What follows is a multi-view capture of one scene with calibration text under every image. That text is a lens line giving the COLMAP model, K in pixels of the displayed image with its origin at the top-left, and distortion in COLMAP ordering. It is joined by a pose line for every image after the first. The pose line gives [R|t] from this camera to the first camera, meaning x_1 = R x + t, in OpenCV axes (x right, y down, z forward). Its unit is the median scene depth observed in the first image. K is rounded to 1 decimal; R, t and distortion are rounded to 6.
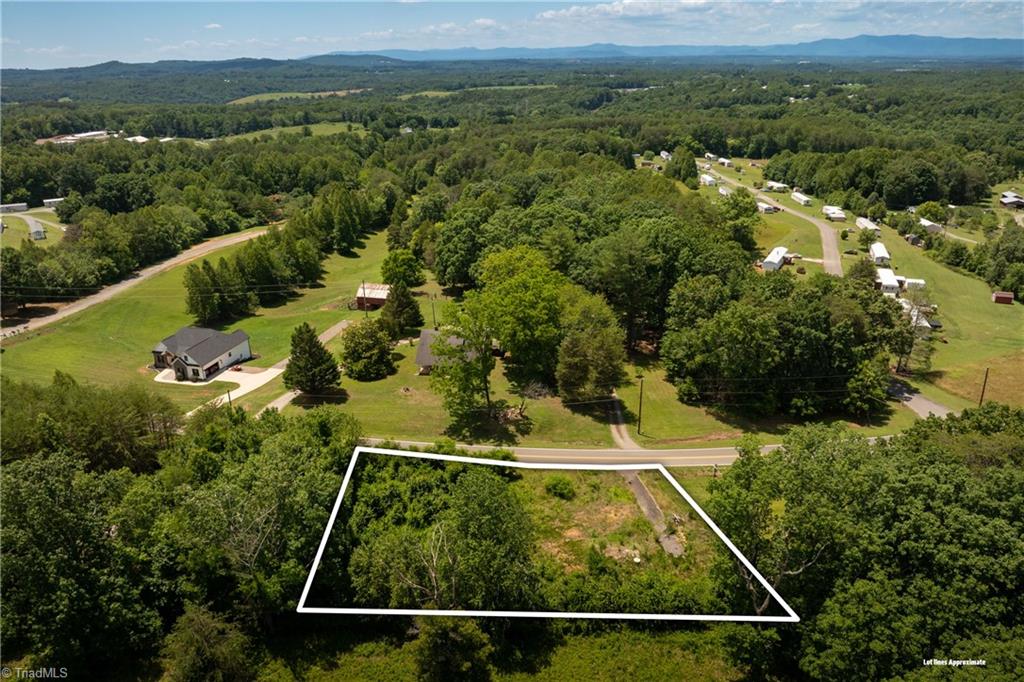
lens RADIAL K [[723.9, 0, 509.3], [0, 723.9, 360.9], [0, 0, 1]] dist [-0.033838, -0.006039]
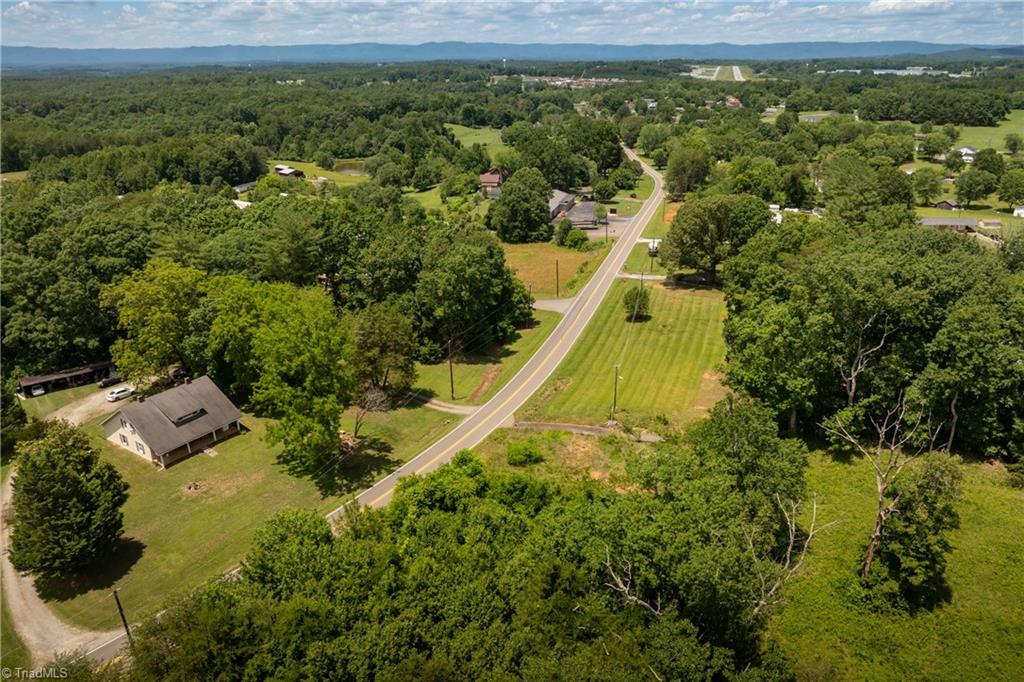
lens RADIAL K [[721.6, 0, 509.5], [0, 721.6, 359.4], [0, 0, 1]] dist [-0.034722, -0.001347]
pose [[0.458473, -0.330353, 0.825027, -0.555102], [0.340785, 0.922730, 0.180098, -0.094460], [-0.820773, 0.198586, 0.535626, 0.415411]]
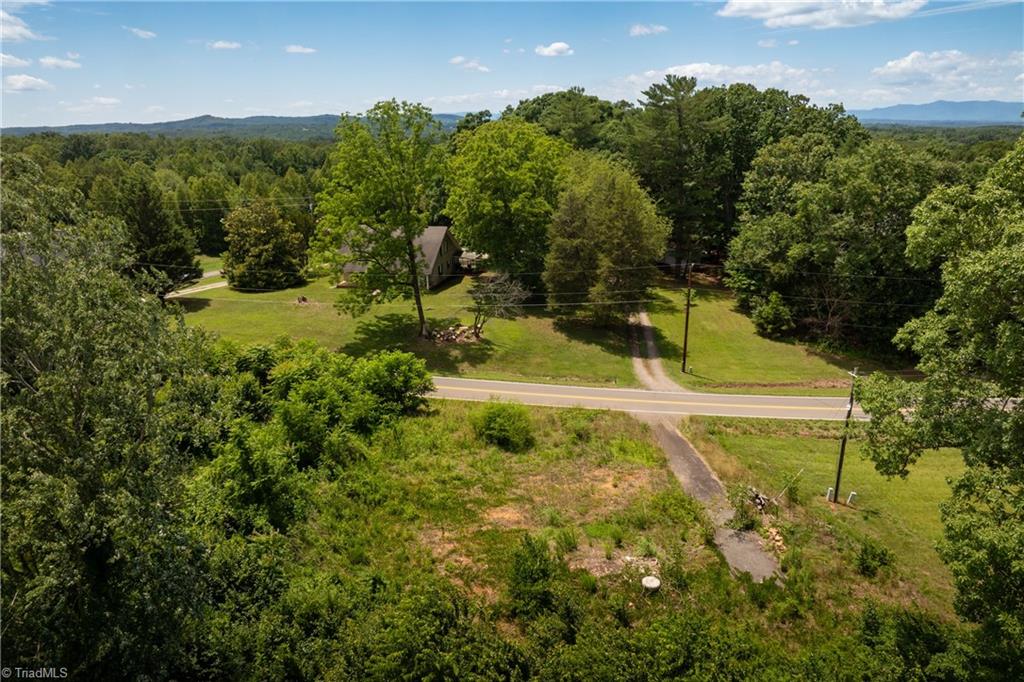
lens RADIAL K [[728.6, 0, 512.0], [0, 728.6, 341.0], [0, 0, 1]] dist [-0.033706, -0.004799]
pose [[0.995727, 0.037583, -0.084347, 0.094970], [-0.046064, 0.993823, -0.100961, 0.138891], [0.080032, 0.104415, 0.991308, 0.439728]]
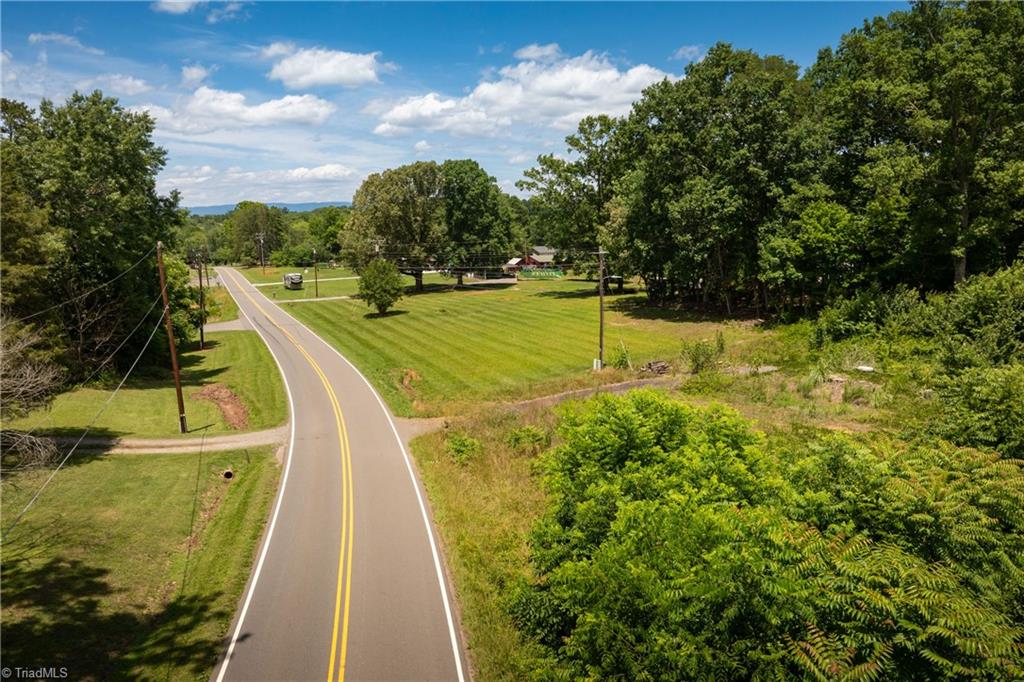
lens RADIAL K [[728.6, 0, 512.0], [0, 728.6, 341.0], [0, 0, 1]] dist [-0.033706, -0.004799]
pose [[-0.224938, -0.143917, 0.963686, -0.151627], [0.388202, 0.893910, 0.224109, 0.049844], [-0.893701, 0.424516, -0.145205, 0.897792]]
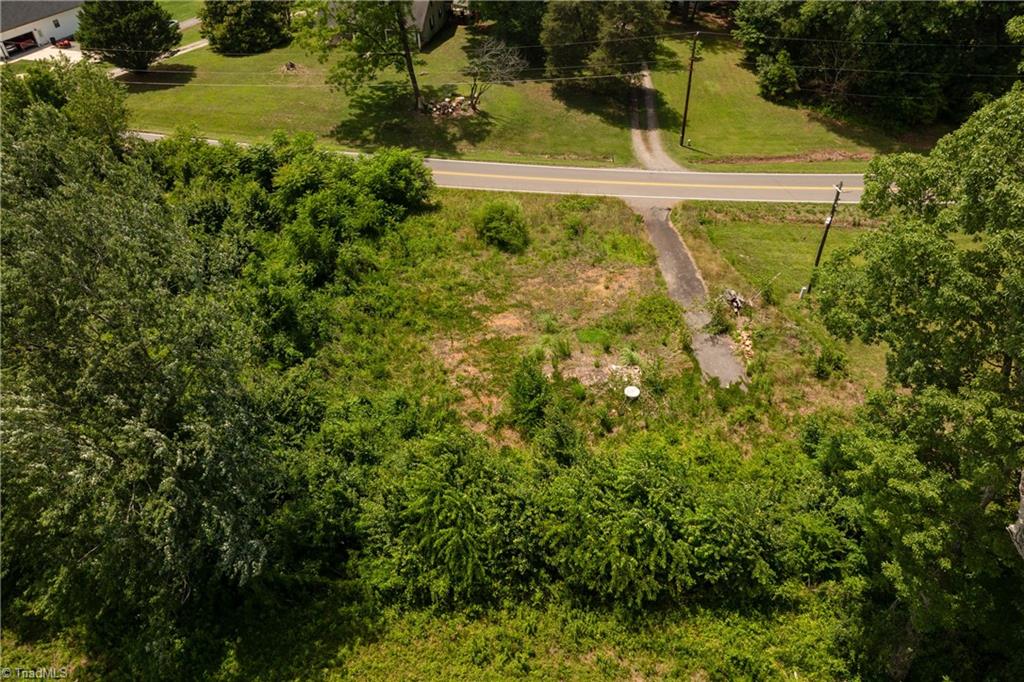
lens RADIAL K [[725.1, 0, 512.0], [0, 725.1, 341.0], [0, 0, 1]] dist [-0.000435, -0.079218]
pose [[0.996463, 0.045169, -0.070859, 0.096267], [-0.023361, 0.958913, 0.282737, 0.090606], [0.080718, -0.280081, 0.956577, 0.420697]]
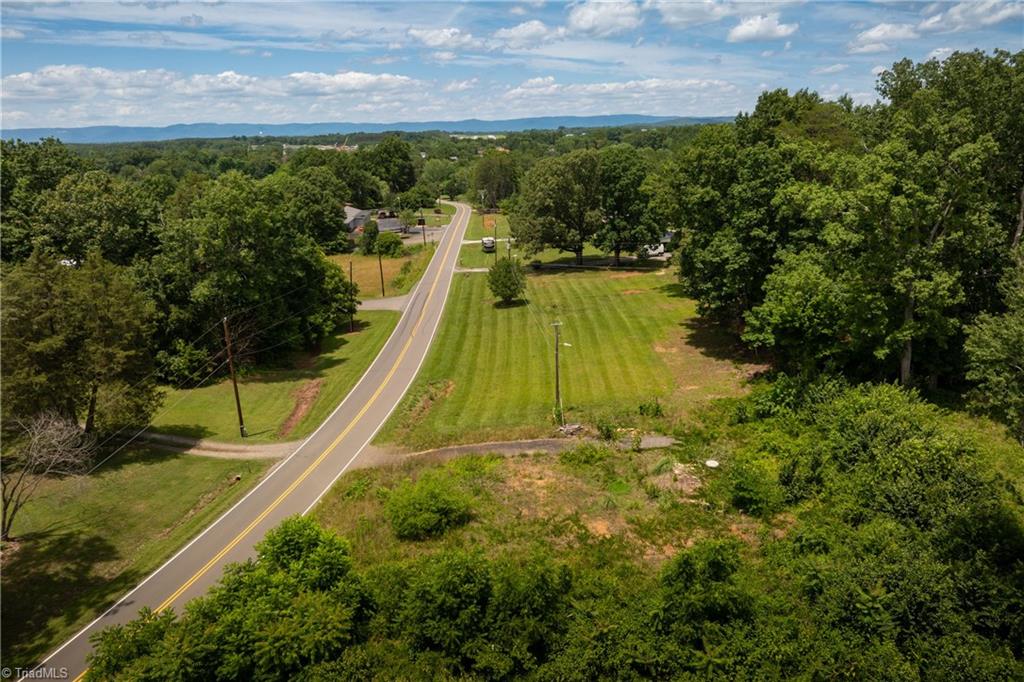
lens RADIAL K [[726.2, 0, 512.0], [0, 726.2, 341.0], [0, 0, 1]] dist [-0.045280, -0.006291]
pose [[0.157658, -0.258361, 0.953097, -0.239669], [0.397343, 0.900184, 0.178291, 0.027442], [-0.904026, 0.350598, 0.244580, 0.691711]]
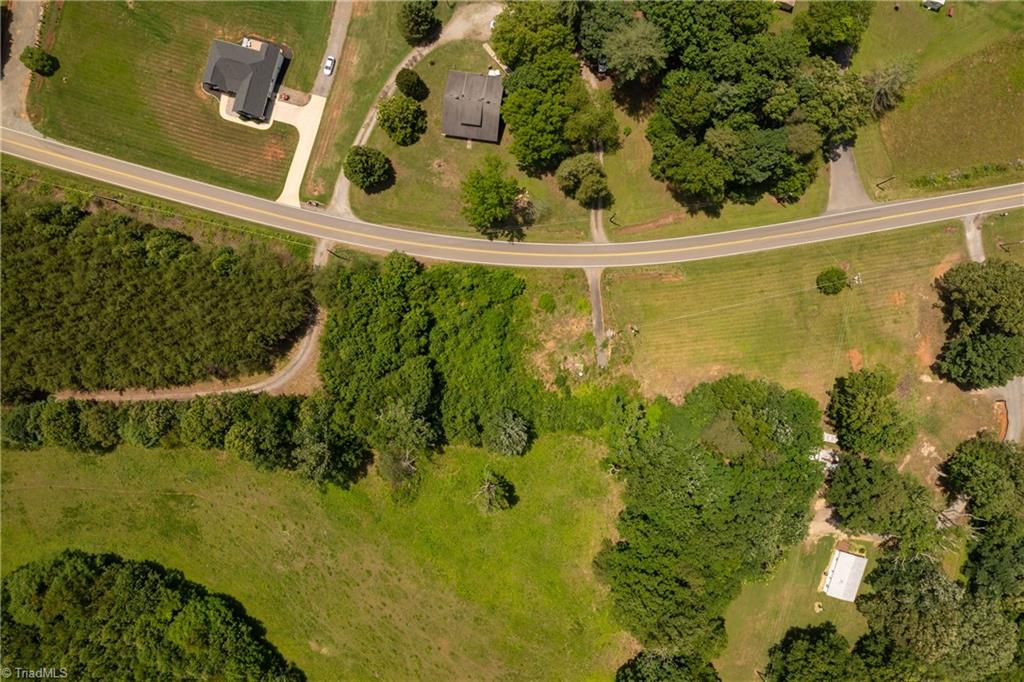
lens RADIAL K [[728.6, 0, 512.0], [0, 728.6, 341.0], [0, 0, 1]] dist [-0.033706, -0.004799]
pose [[0.999757, 0.016709, 0.014404, -0.028779], [-0.019259, 0.342628, 0.939274, -1.151656], [0.010759, -0.939323, 0.342866, 0.286515]]
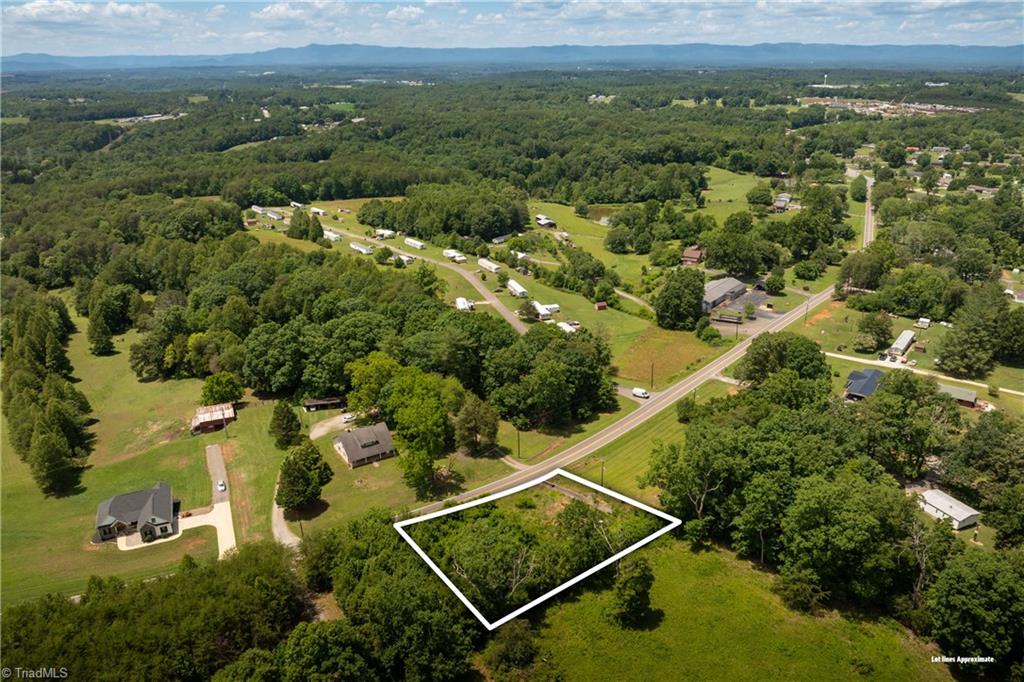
lens RADIAL K [[721.6, 0, 509.5], [0, 721.6, 359.4], [0, 0, 1]] dist [-0.034722, -0.001347]
pose [[0.781101, -0.233621, 0.579053, -0.699224], [0.239417, 0.968546, 0.067807, -0.220189], [-0.576680, 0.085671, 0.812466, -0.288469]]
